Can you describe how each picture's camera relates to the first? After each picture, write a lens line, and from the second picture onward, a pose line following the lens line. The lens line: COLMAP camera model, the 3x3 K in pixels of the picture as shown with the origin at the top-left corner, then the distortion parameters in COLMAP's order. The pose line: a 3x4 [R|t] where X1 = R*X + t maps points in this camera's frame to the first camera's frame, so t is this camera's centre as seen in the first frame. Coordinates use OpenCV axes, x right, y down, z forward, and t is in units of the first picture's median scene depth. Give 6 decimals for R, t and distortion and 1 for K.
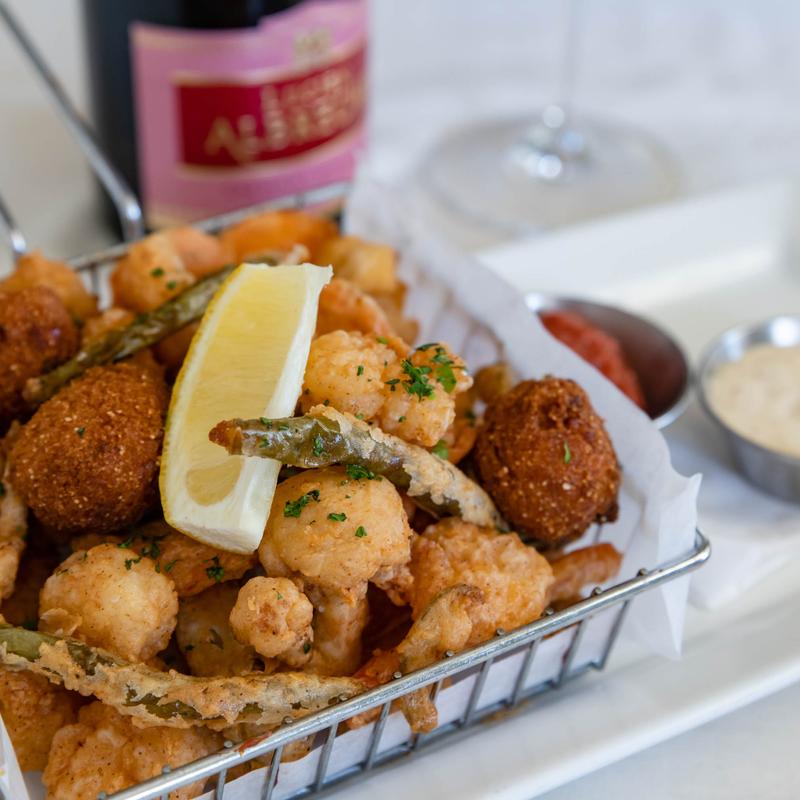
lens RADIAL K [[1689.9, 0, 400.0], [0, 1689.9, 400.0], [0, 0, 1]] dist [-0.193803, -0.143140]
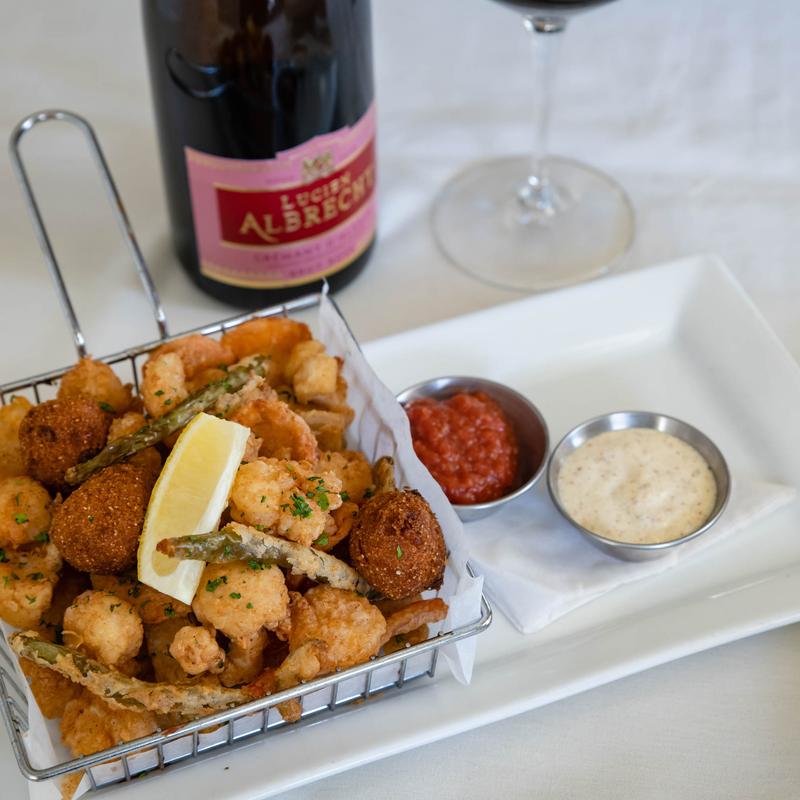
lens RADIAL K [[1689.9, 0, 400.0], [0, 1689.9, 400.0], [0, 0, 1]] dist [-0.193803, -0.143140]
pose [[0.988294, 0.078329, -0.130915, 0.300830], [-0.055430, 0.983848, 0.170209, -0.381042], [0.142133, -0.160960, 0.976673, -0.499908]]
